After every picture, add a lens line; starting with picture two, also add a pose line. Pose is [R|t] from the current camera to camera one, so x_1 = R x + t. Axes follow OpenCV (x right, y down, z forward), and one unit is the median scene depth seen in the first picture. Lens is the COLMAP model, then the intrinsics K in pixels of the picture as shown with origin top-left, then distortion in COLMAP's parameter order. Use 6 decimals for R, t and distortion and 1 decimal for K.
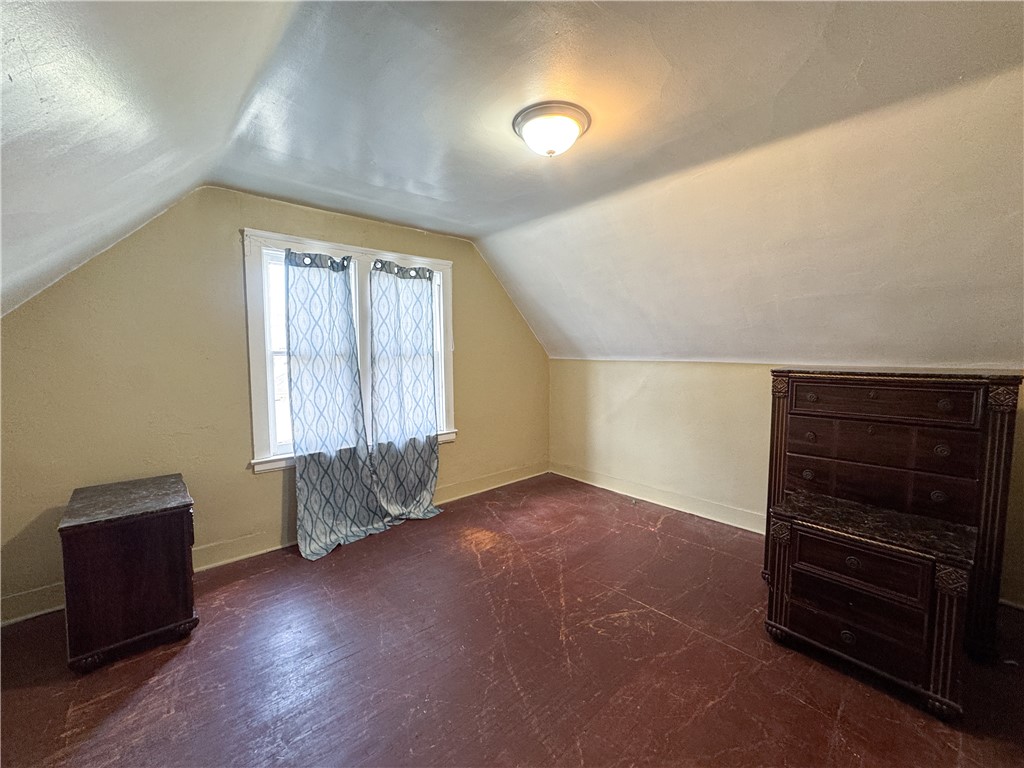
lens RADIAL K [[419.4, 0, 510.1], [0, 419.4, 384.2], [0, 0, 1]] dist [-0.046162, 0.022519]
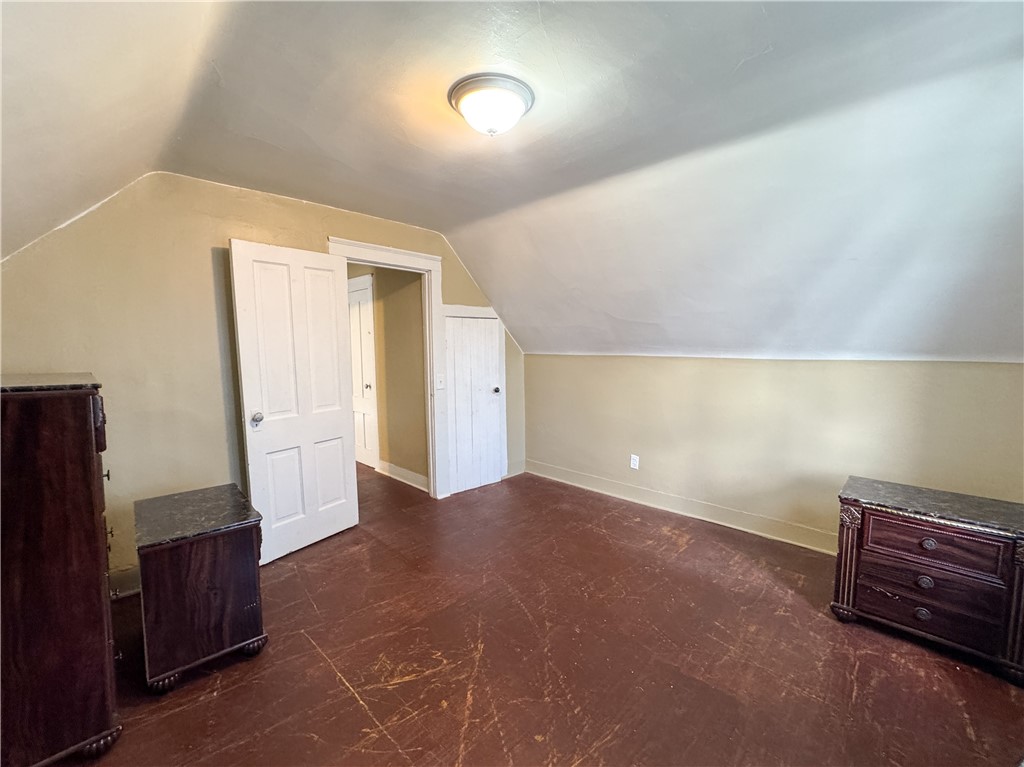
lens RADIAL K [[419.4, 0, 510.1], [0, 419.4, 383.7], [0, 0, 1]] dist [-0.046162, 0.022519]
pose [[-0.998304, 0.006933, -0.057804, 0.070350], [-0.002524, 0.986795, 0.161954, -0.094655], [0.058163, 0.161825, -0.985104, 1.192137]]
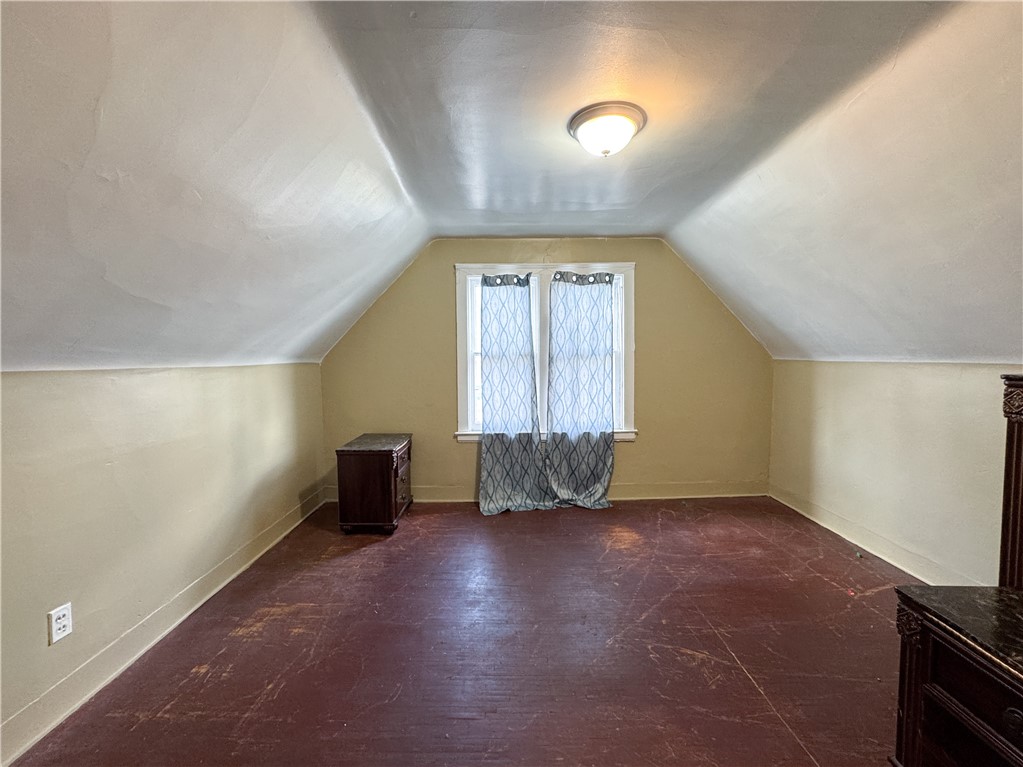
lens RADIAL K [[418.9, 0, 509.6], [0, 418.9, 383.7], [0, 0, 1]] dist [-0.046162, 0.022519]
pose [[0.750082, 0.039091, -0.660189, 0.365892], [-0.042839, 0.999027, 0.010483, 0.001323], [0.659956, 0.020419, 0.751026, 0.062258]]
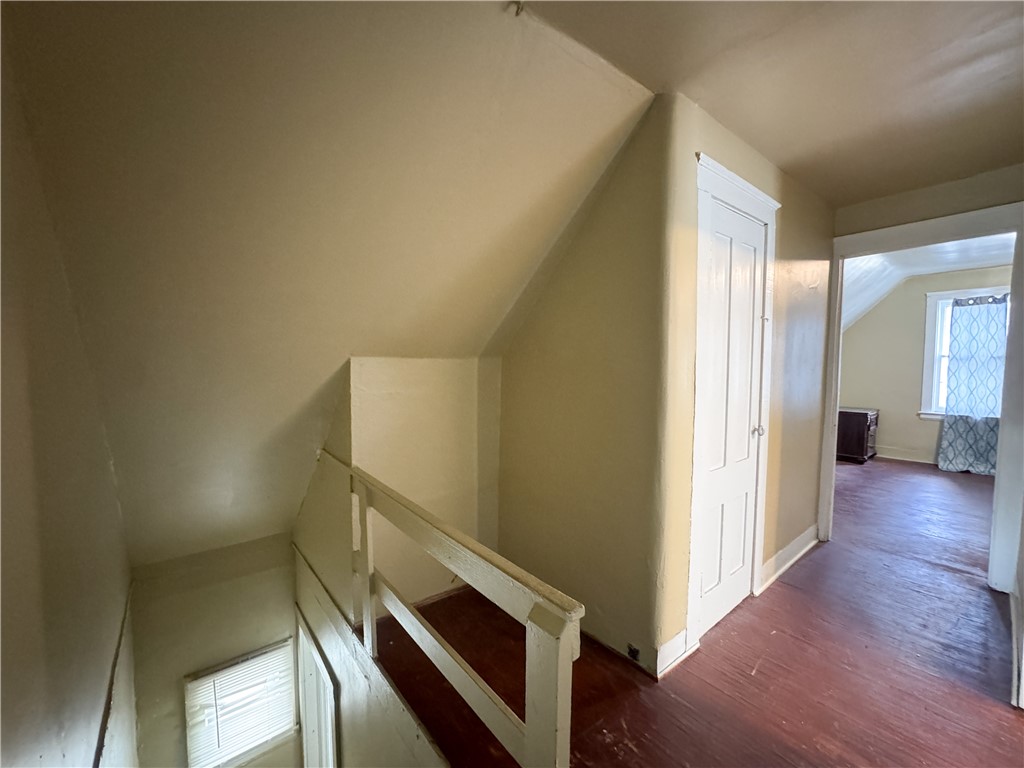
lens RADIAL K [[411.9, 0, 512.0], [0, 411.9, 384.0], [0, 0, 1]] dist [-0.006998, 0.000468]
pose [[-0.044238, 0.058586, -0.997302, 1.200861], [-0.071379, 0.995542, 0.061649, 0.064463], [0.996468, 0.073914, -0.039859, -0.736510]]
